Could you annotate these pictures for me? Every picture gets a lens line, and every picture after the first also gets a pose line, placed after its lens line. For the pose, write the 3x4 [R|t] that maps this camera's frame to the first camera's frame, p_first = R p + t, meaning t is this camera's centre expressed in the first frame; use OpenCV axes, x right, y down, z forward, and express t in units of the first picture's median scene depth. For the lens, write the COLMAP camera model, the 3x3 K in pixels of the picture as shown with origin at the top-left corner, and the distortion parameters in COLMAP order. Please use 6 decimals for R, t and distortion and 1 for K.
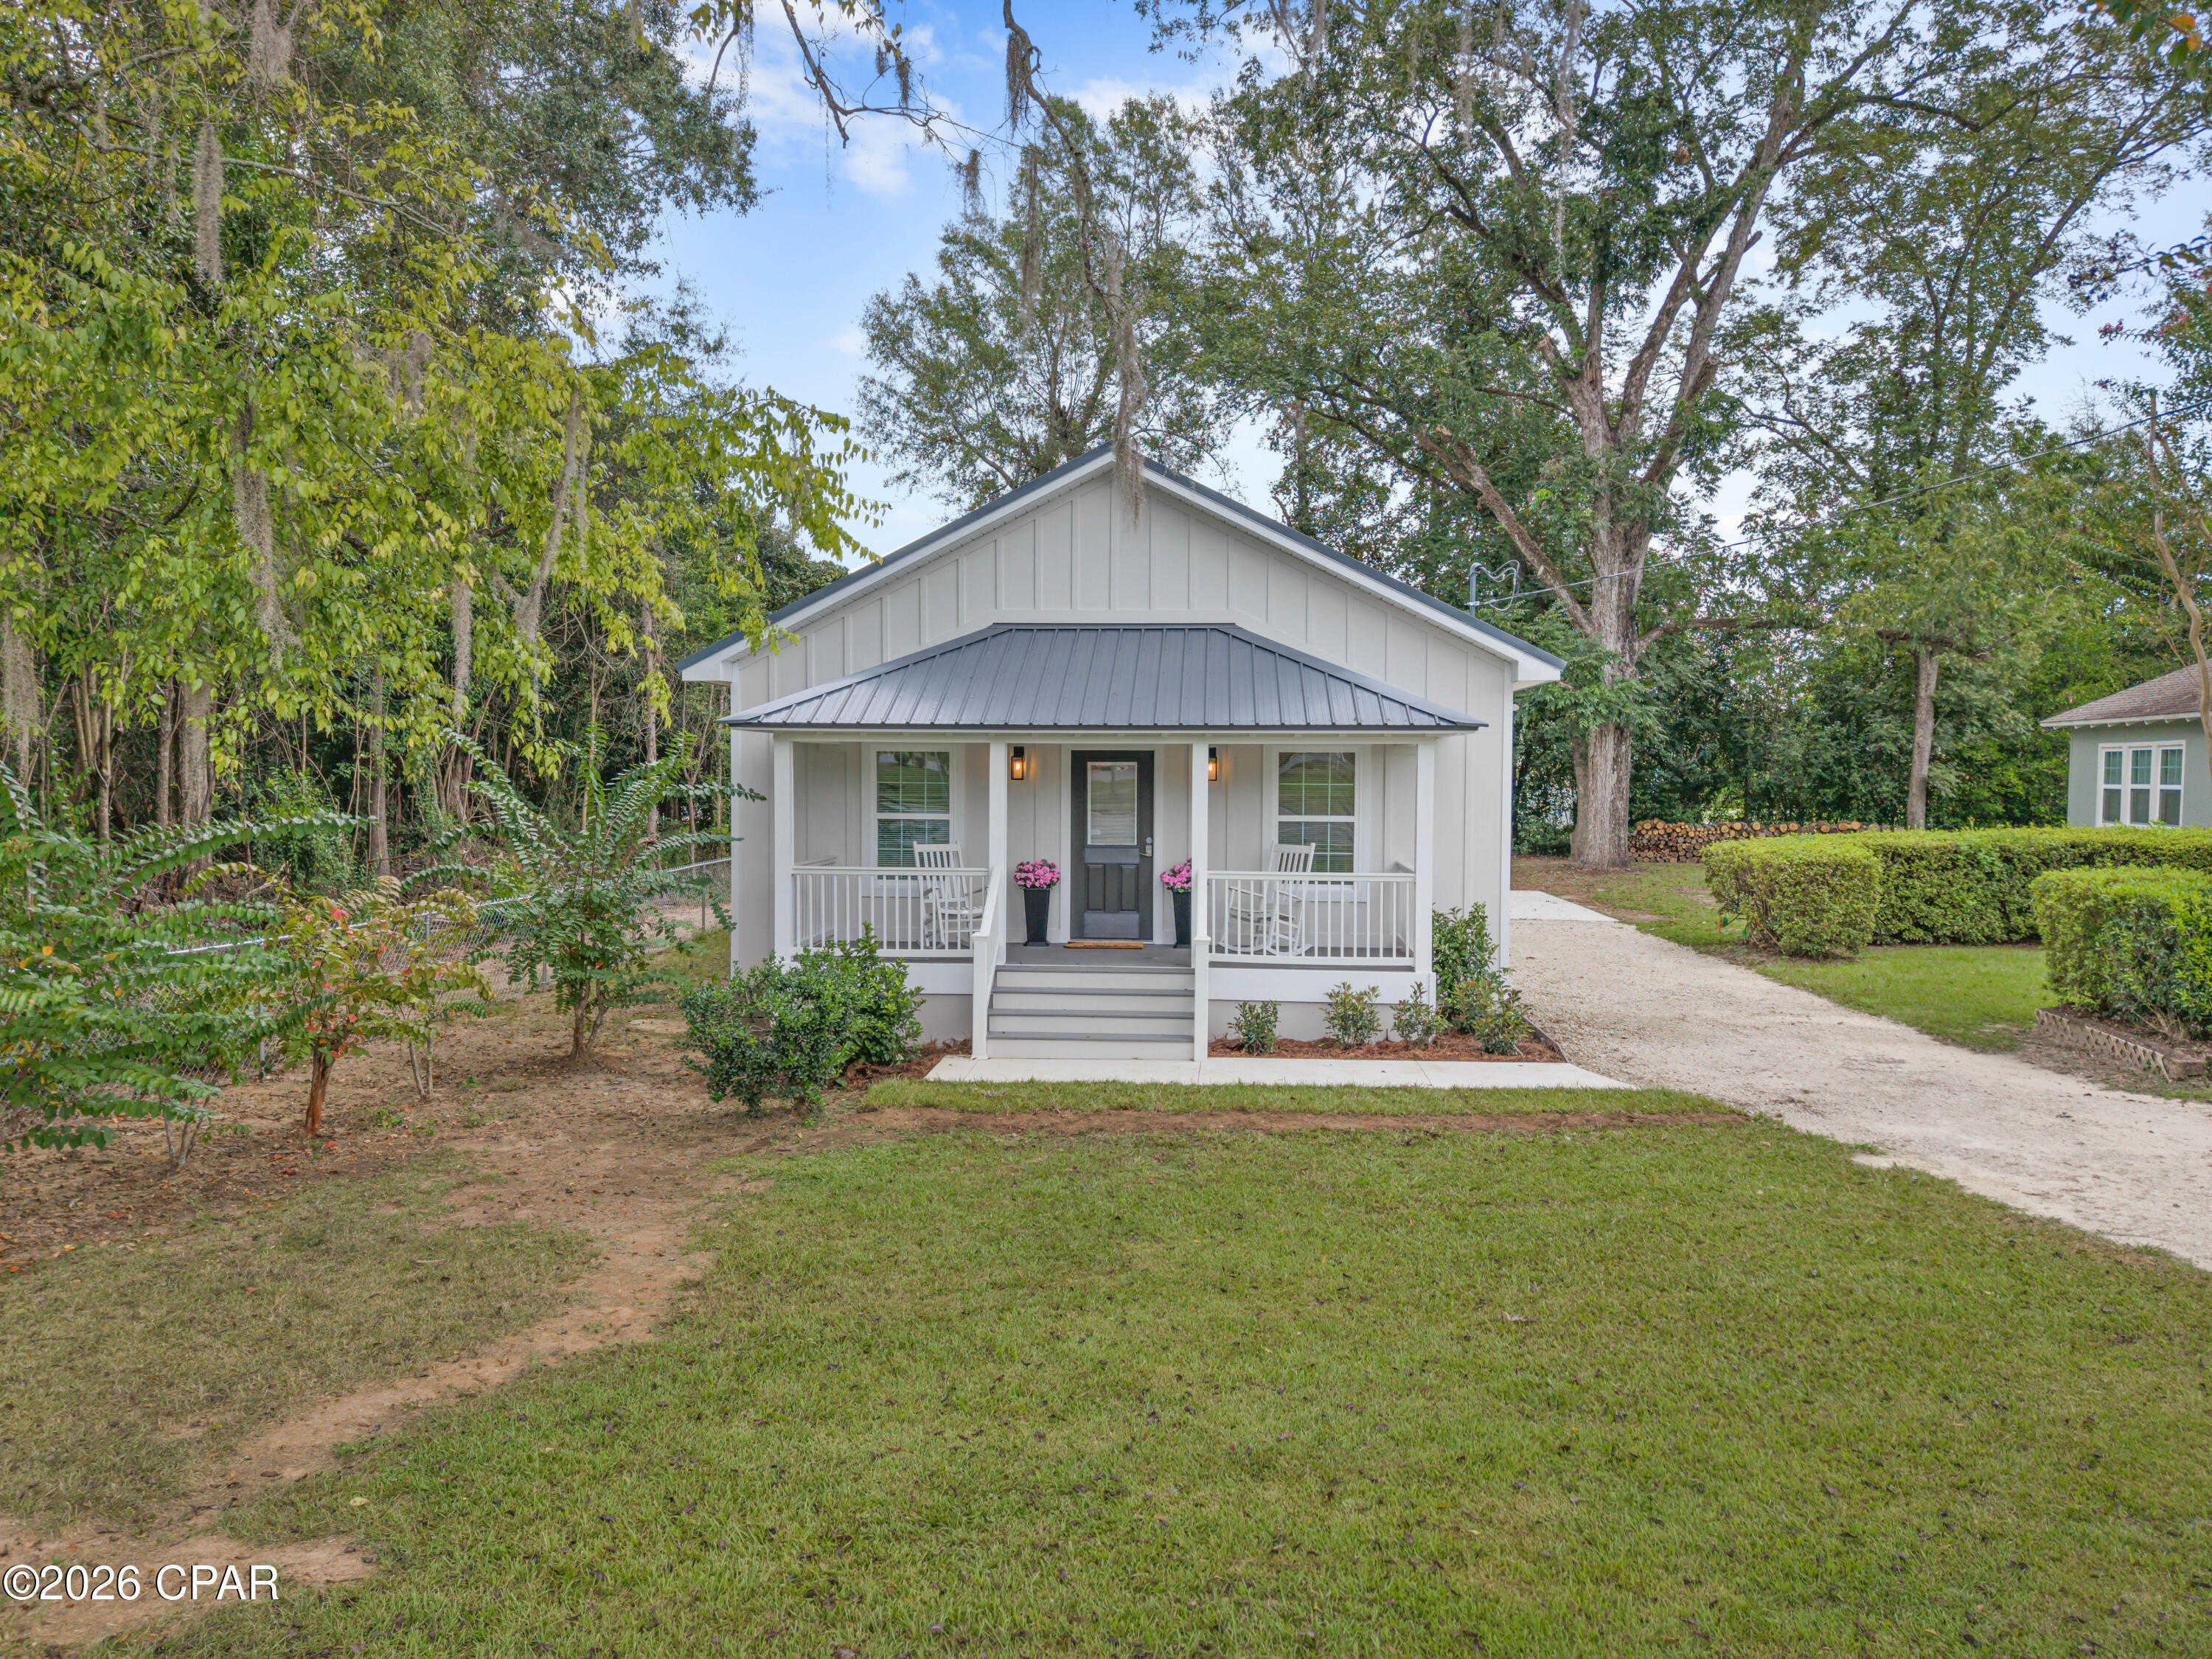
lens RADIAL K [[1494.7, 0, 1111.0], [0, 1494.7, 876.1], [0, 0, 1]] dist [-0.001208, -0.001757]
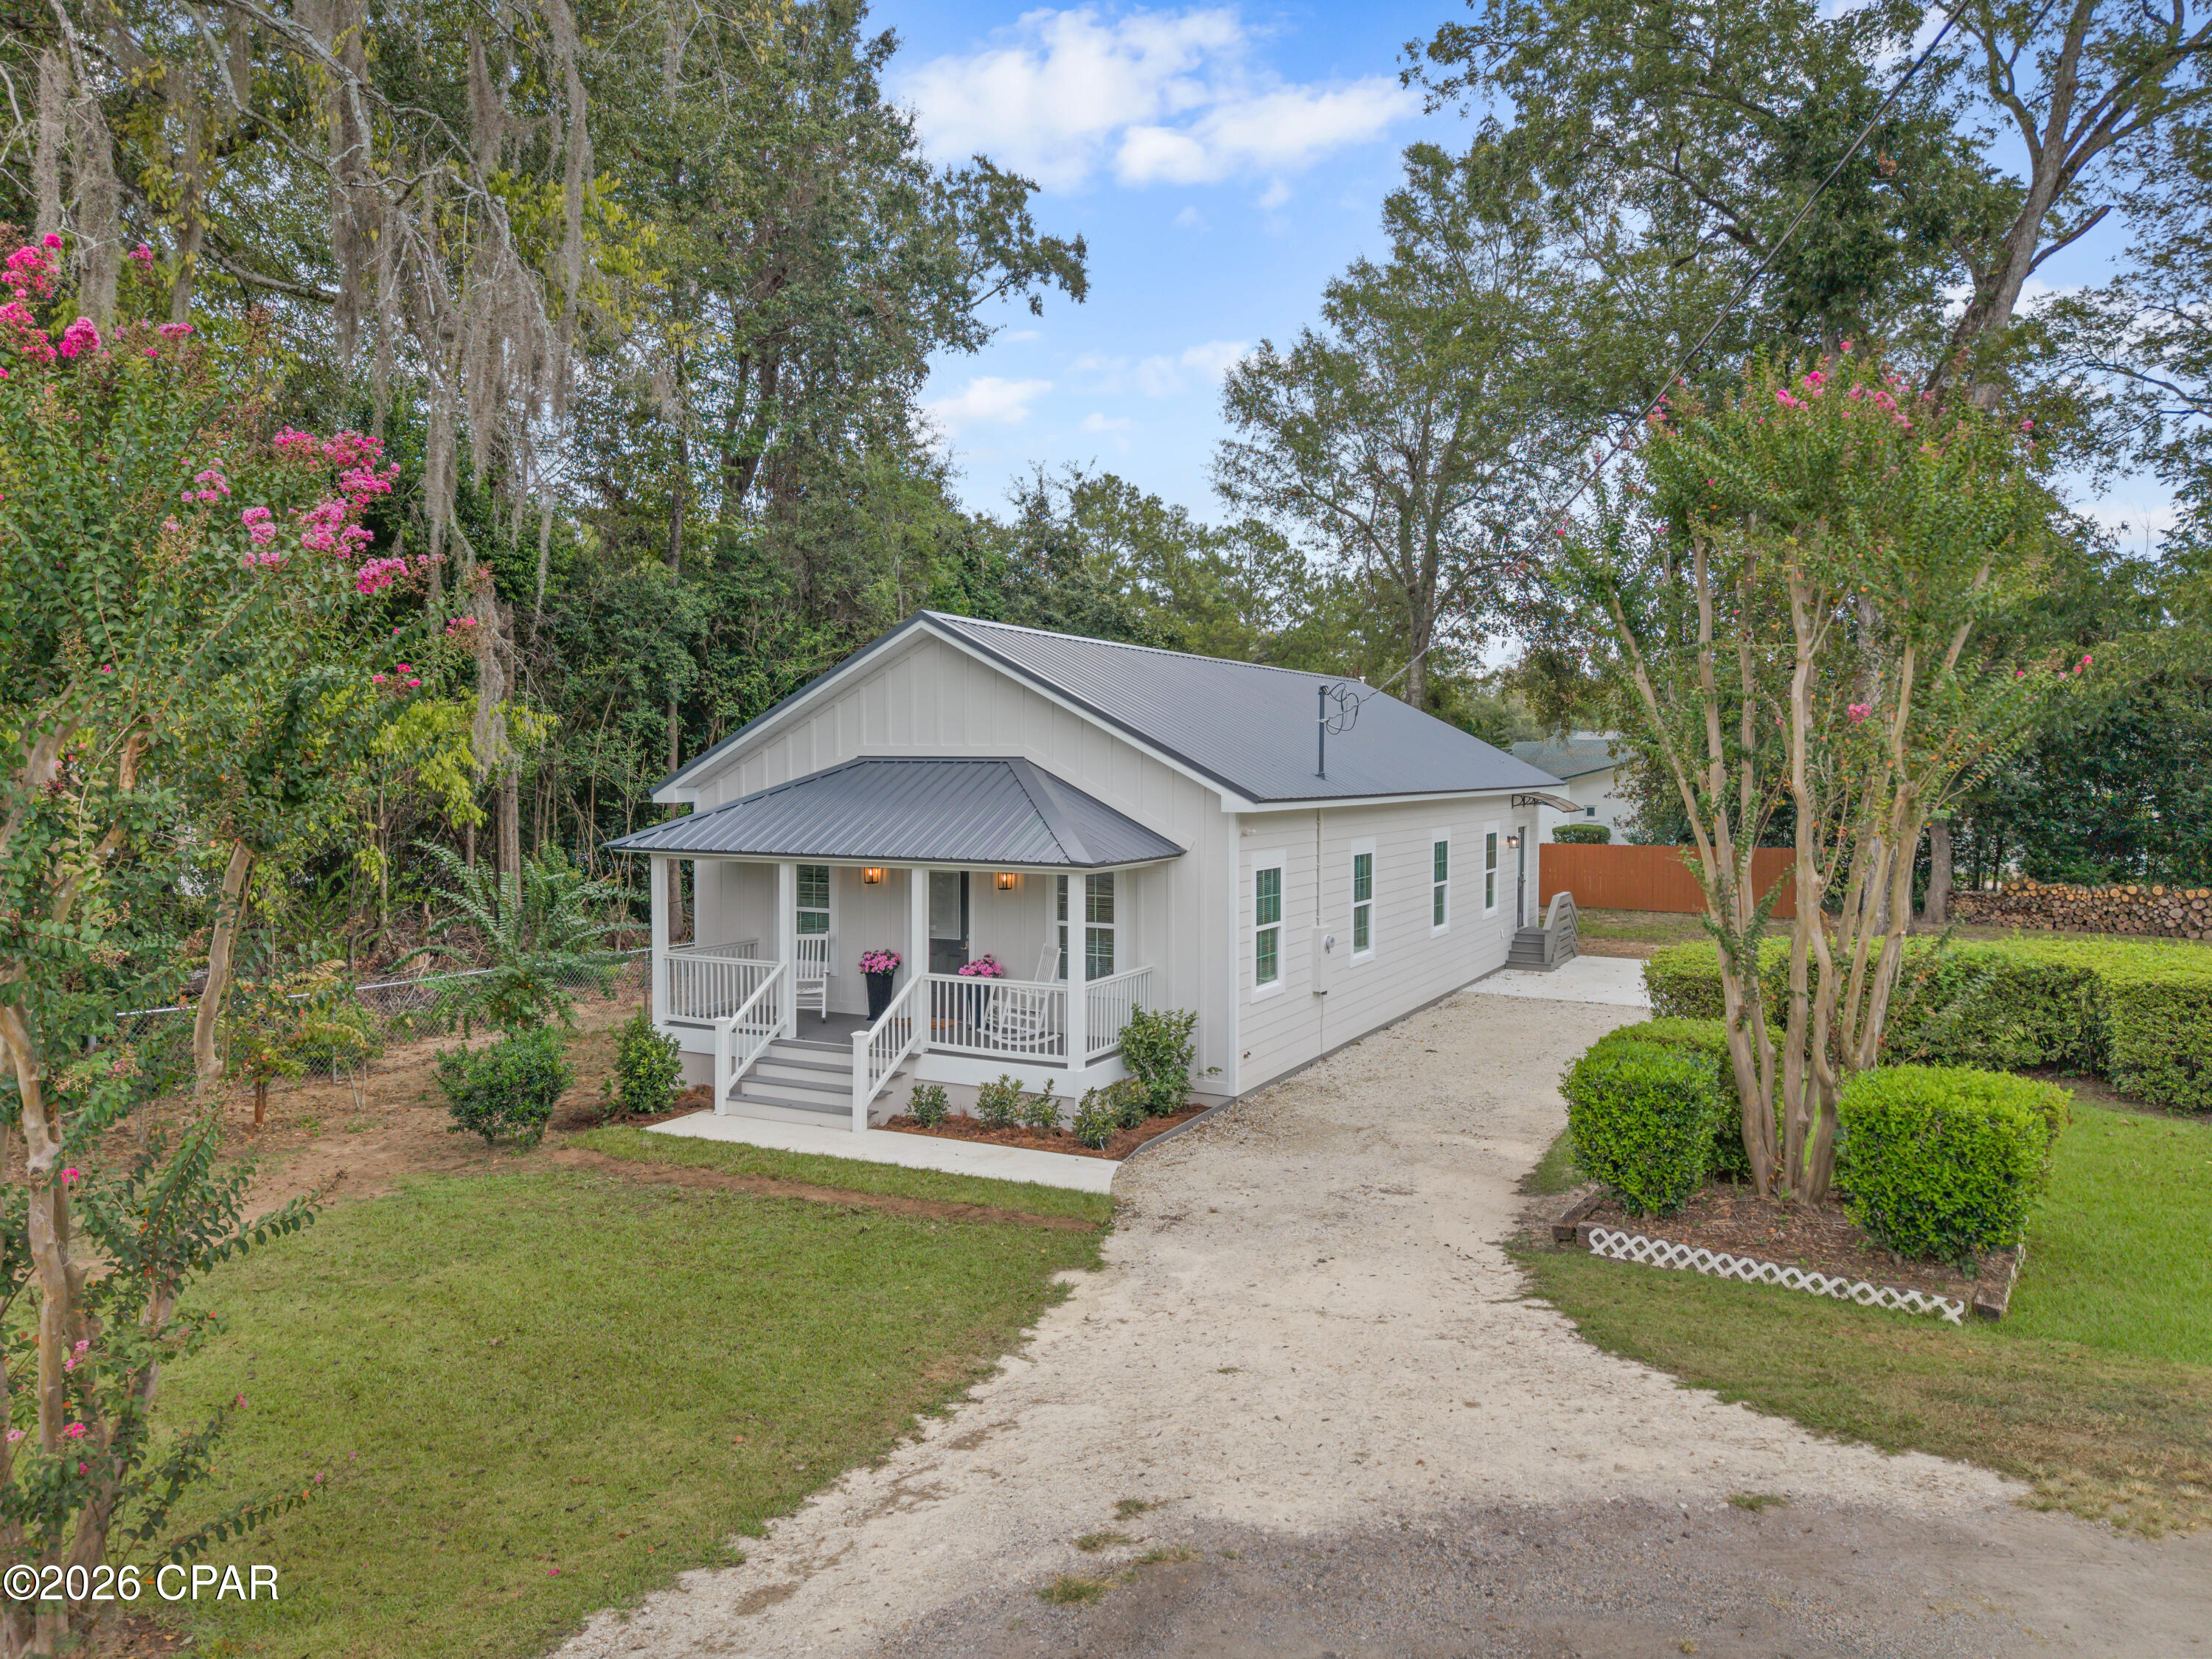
lens RADIAL K [[1534.3, 0, 1106.0], [0, 1534.3, 829.5], [0, 0, 1]] dist [0.024341, 0.000287]
pose [[0.912338, 0.007390, -0.409370, 0.285667], [-0.020581, 0.999401, -0.027825, -0.035163], [0.408920, 0.033811, 0.911944, -0.031945]]
